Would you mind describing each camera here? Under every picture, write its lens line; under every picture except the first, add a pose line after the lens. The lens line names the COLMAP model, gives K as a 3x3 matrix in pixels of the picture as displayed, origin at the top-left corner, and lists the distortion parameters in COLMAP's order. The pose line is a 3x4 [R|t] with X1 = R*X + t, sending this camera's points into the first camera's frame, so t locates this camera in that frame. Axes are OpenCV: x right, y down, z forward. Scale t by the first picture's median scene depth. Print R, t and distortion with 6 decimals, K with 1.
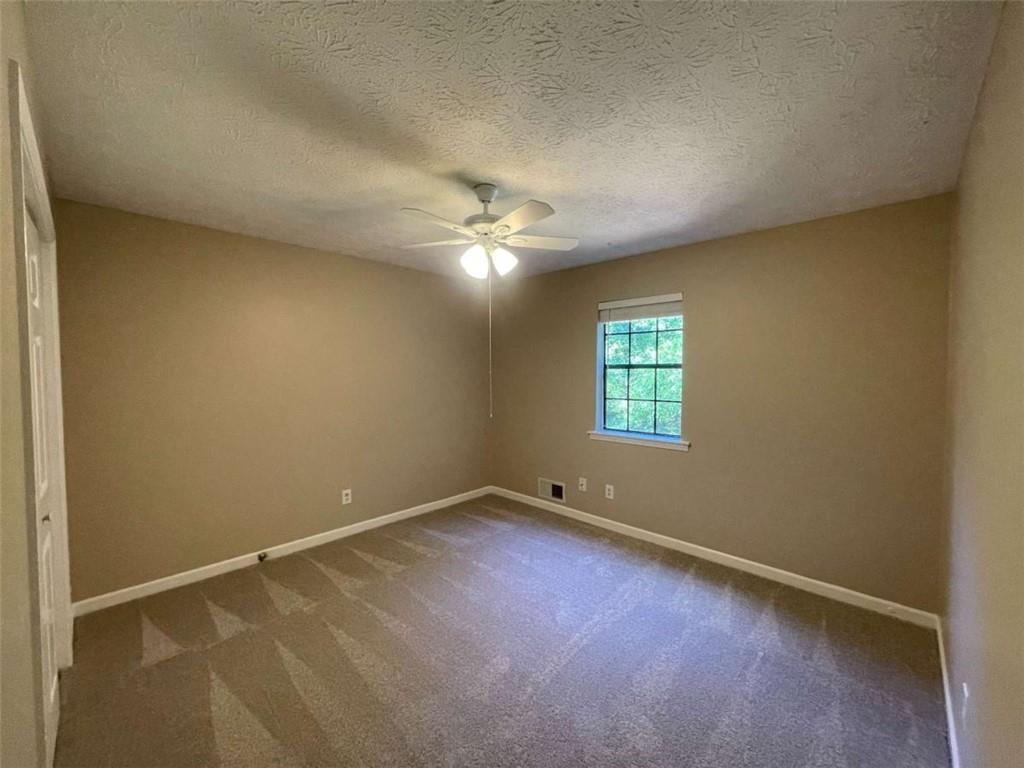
lens RADIAL K [[416.0, 0, 513.5], [0, 416.0, 383.4], [0, 0, 1]] dist [-0.000407, -0.000177]
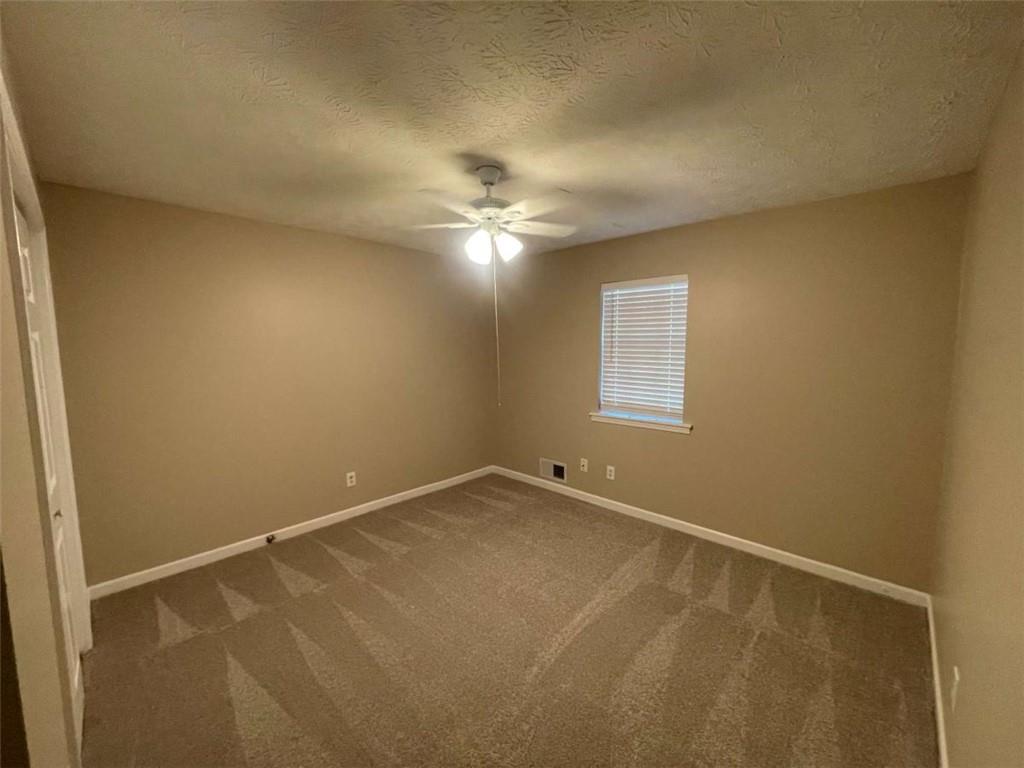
lens RADIAL K [[416.0, 0, 513.5], [0, 416.0, 383.4], [0, 0, 1]] dist [-0.000407, -0.000177]
pose [[0.999986, -0.004121, 0.003229, -0.010788], [0.003908, 0.997989, 0.063265, -0.027991], [-0.003483, -0.063251, 0.997992, 0.004819]]
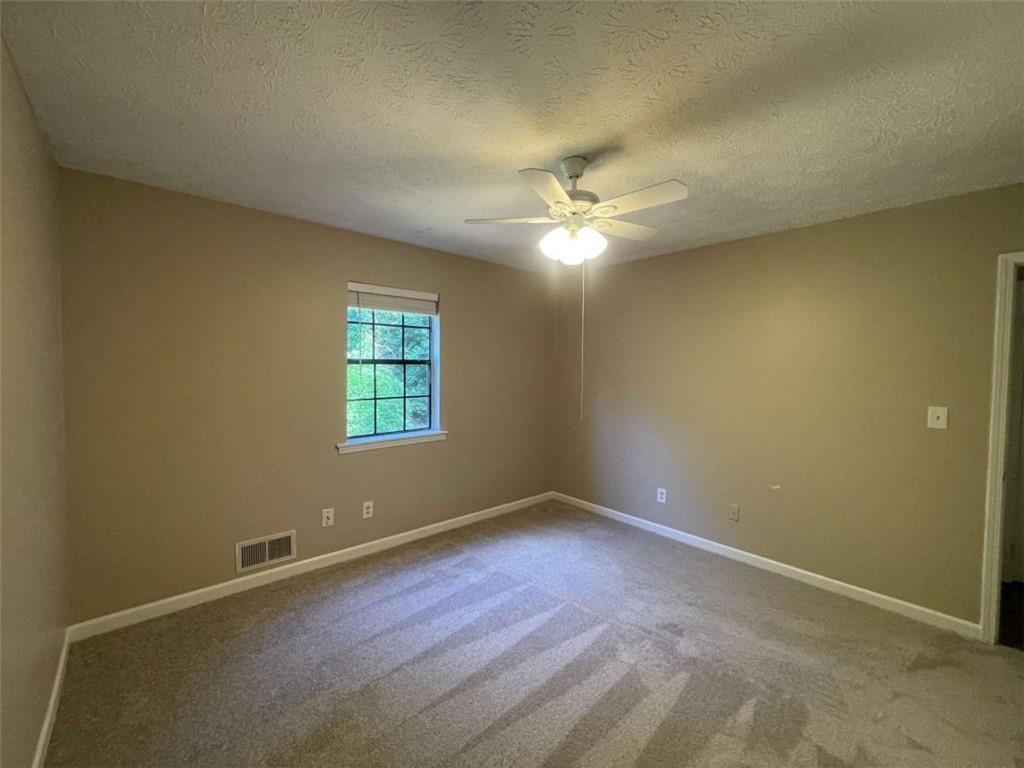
lens RADIAL K [[416.0, 0, 513.5], [0, 416.0, 383.4], [0, 0, 1]] dist [-0.000407, -0.000177]
pose [[0.077320, -0.039646, 0.996218, -0.755740], [0.034031, 0.998732, 0.037105, -0.022340], [-0.996425, 0.031033, 0.078571, 0.823948]]
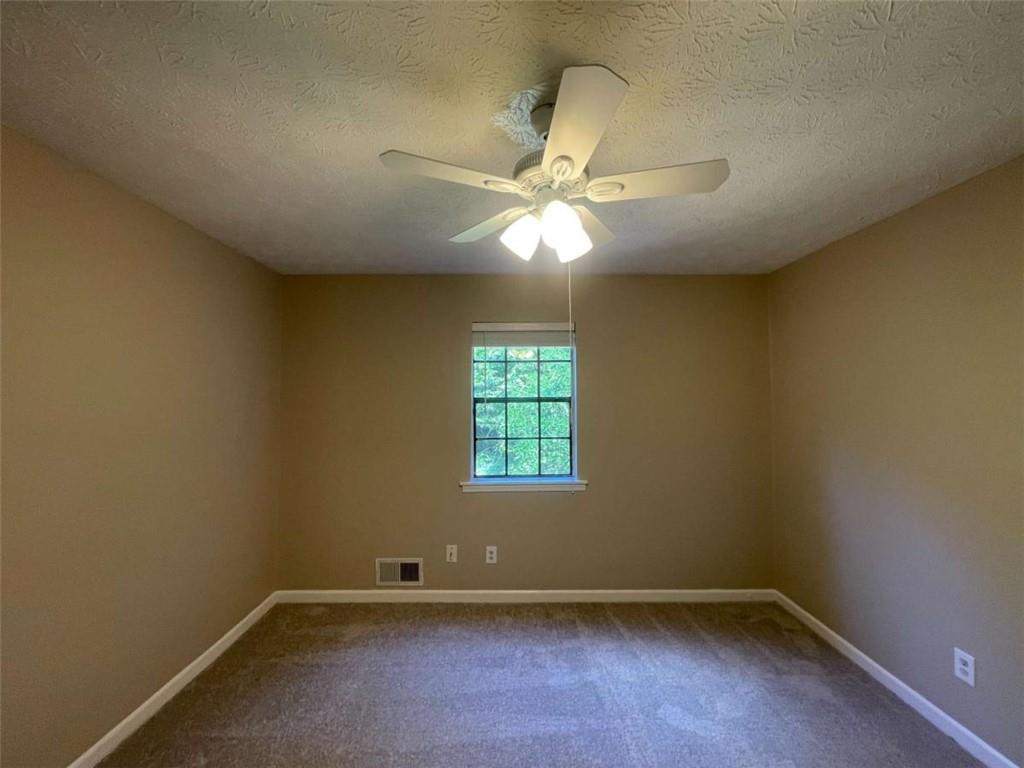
lens RADIAL K [[412.5, 0, 513.9], [0, 412.5, 384.2], [0, 0, 1]] dist [-0.000830, -0.000122]
pose [[0.723584, 0.023859, 0.689824, -0.391833], [0.034538, 0.996899, -0.070708, -0.016258], [-0.689371, 0.074988, 0.720516, 0.478056]]
